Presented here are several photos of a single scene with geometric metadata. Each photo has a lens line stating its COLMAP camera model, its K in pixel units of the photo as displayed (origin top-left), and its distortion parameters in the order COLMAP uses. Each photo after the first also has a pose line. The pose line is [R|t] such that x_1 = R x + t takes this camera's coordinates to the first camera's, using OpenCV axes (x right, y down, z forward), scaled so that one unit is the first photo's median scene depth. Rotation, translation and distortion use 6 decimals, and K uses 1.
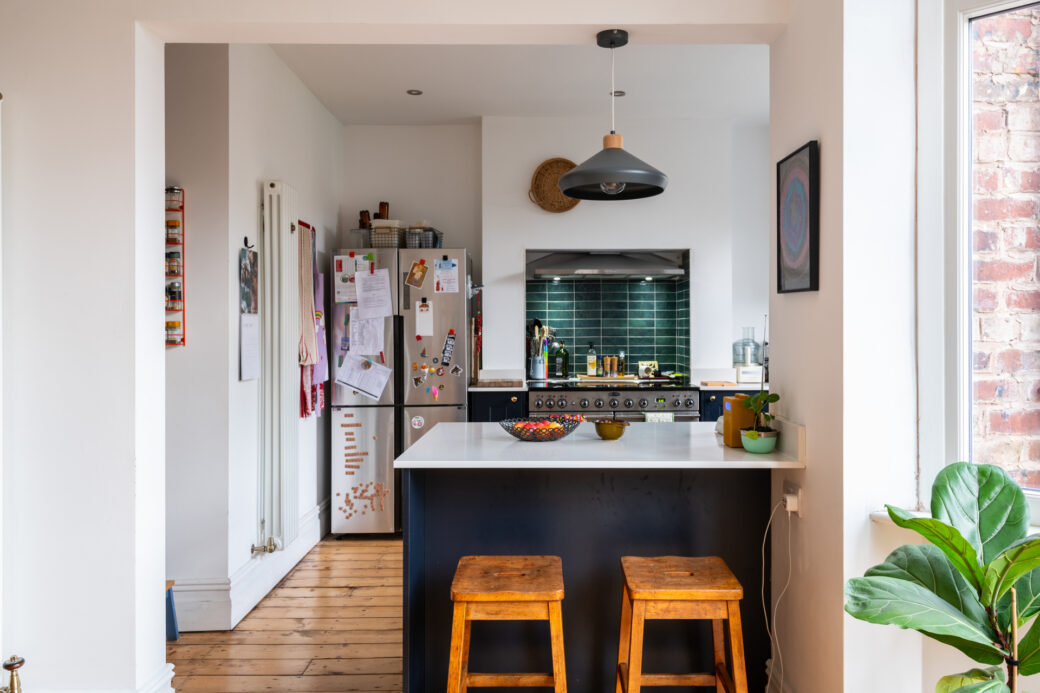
lens RADIAL K [[773.0, 0, 522.7], [0, 773.0, 327.7], [0, 0, 1]] dist [-0.002567, -0.001072]
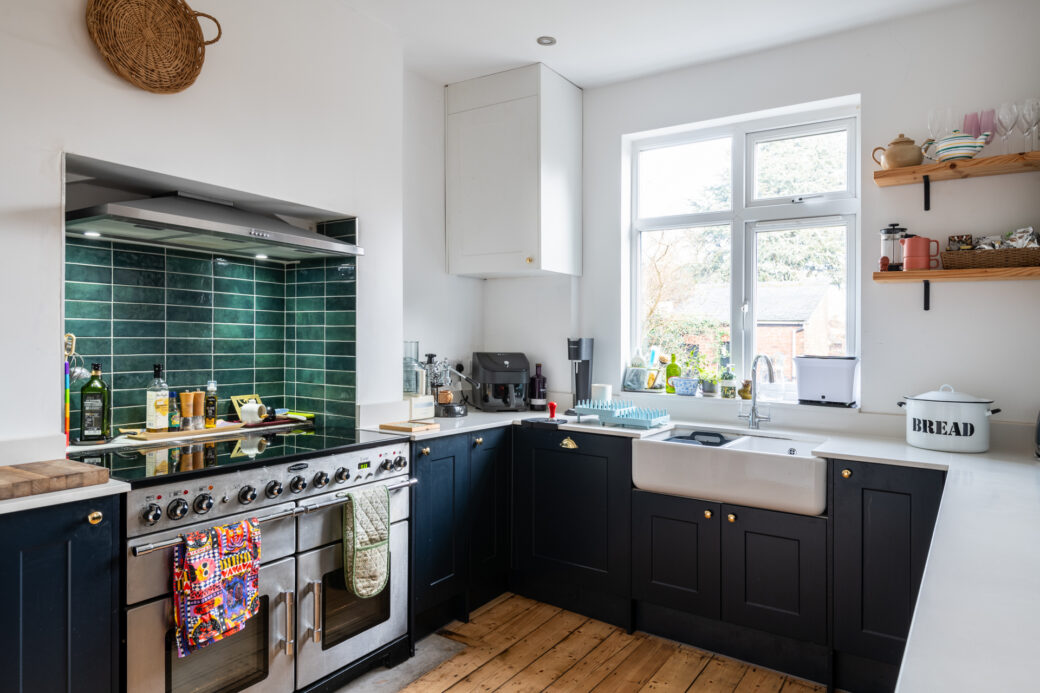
lens RADIAL K [[662.4, 0, 520.0], [0, 662.4, 346.5], [0, 0, 1]] dist [0.005430, 0.000326]
pose [[0.537273, 0.002826, 0.843404, -0.159253], [-0.018782, 0.999786, 0.008615, -0.002480], [-0.843199, -0.020469, 0.537211, 0.553431]]
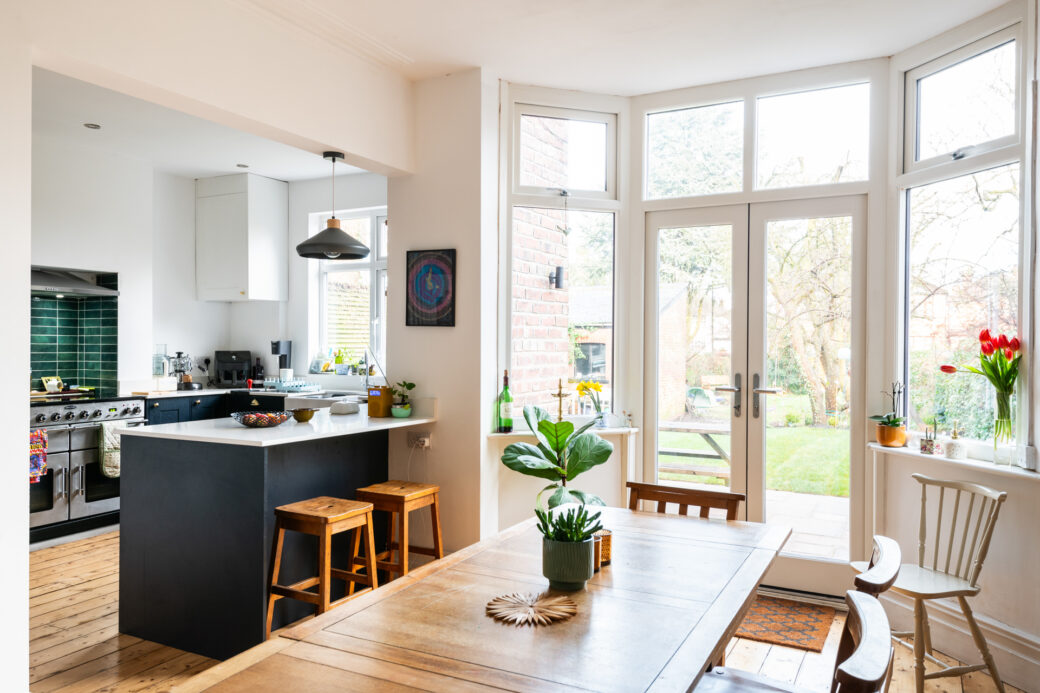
lens RADIAL K [[748.0, 0, 521.7], [0, 748.0, 340.7], [0, 0, 1]] dist [0.042099, -0.052738]
pose [[0.451630, 0.008763, 0.892162, -0.452317], [-0.005066, 0.999961, -0.007258, 0.000020], [-0.892191, -0.001242, 0.451657, -0.003382]]
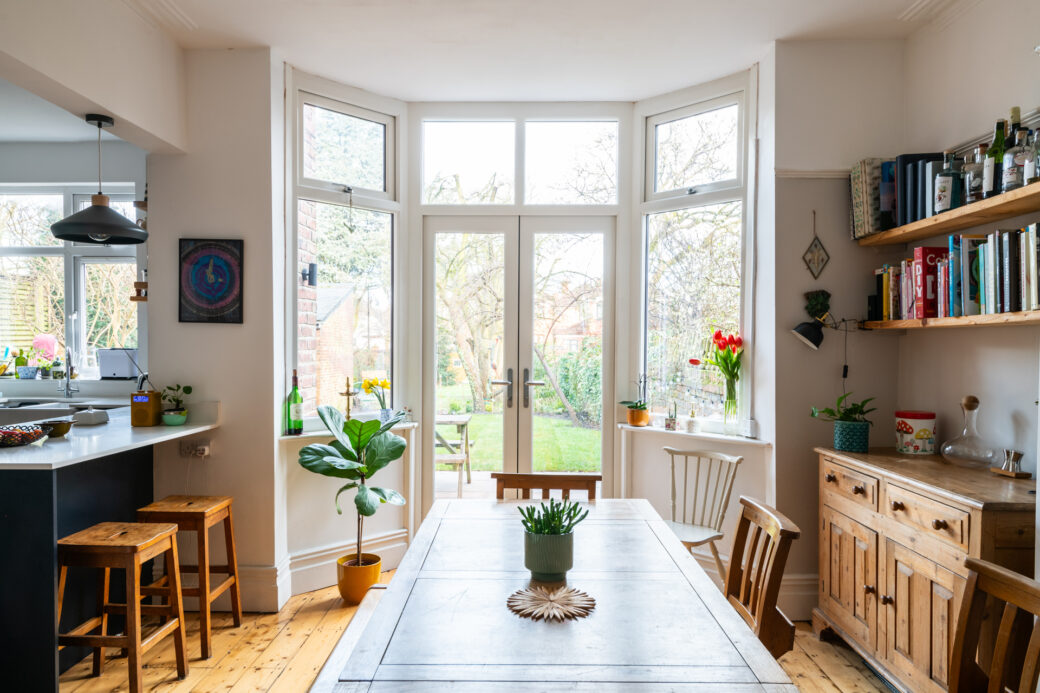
lens RADIAL K [[705.8, 0, 510.1], [0, 705.8, 353.8], [0, 0, 1]] dist [0.032659, -0.033184]
pose [[0.003634, -0.013557, 0.999901, -0.468240], [-0.001783, 0.999906, 0.013563, -0.000701], [-0.999992, -0.001832, 0.003610, 0.131931]]
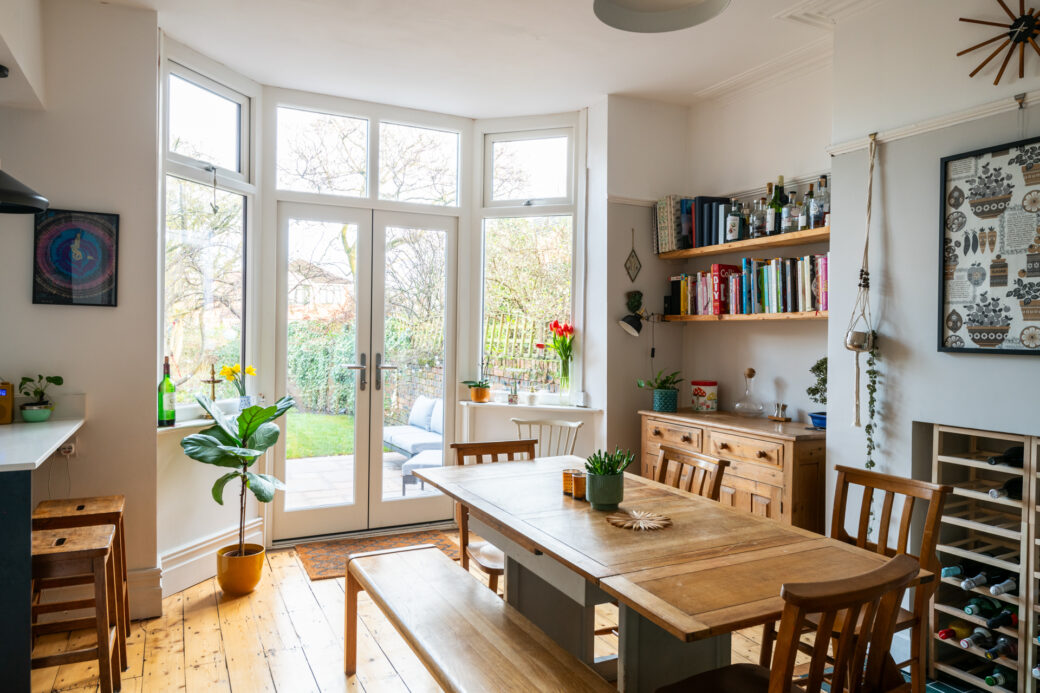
lens RADIAL K [[701.5, 0, 520.9], [0, 701.5, 335.8], [0, 0, 1]] dist [0.033442, -0.031159]
pose [[-0.460414, -0.009813, 0.887650, -0.497524], [-0.007747, 0.999945, 0.007036, -0.001375], [-0.887670, -0.003637, -0.460465, 0.338213]]
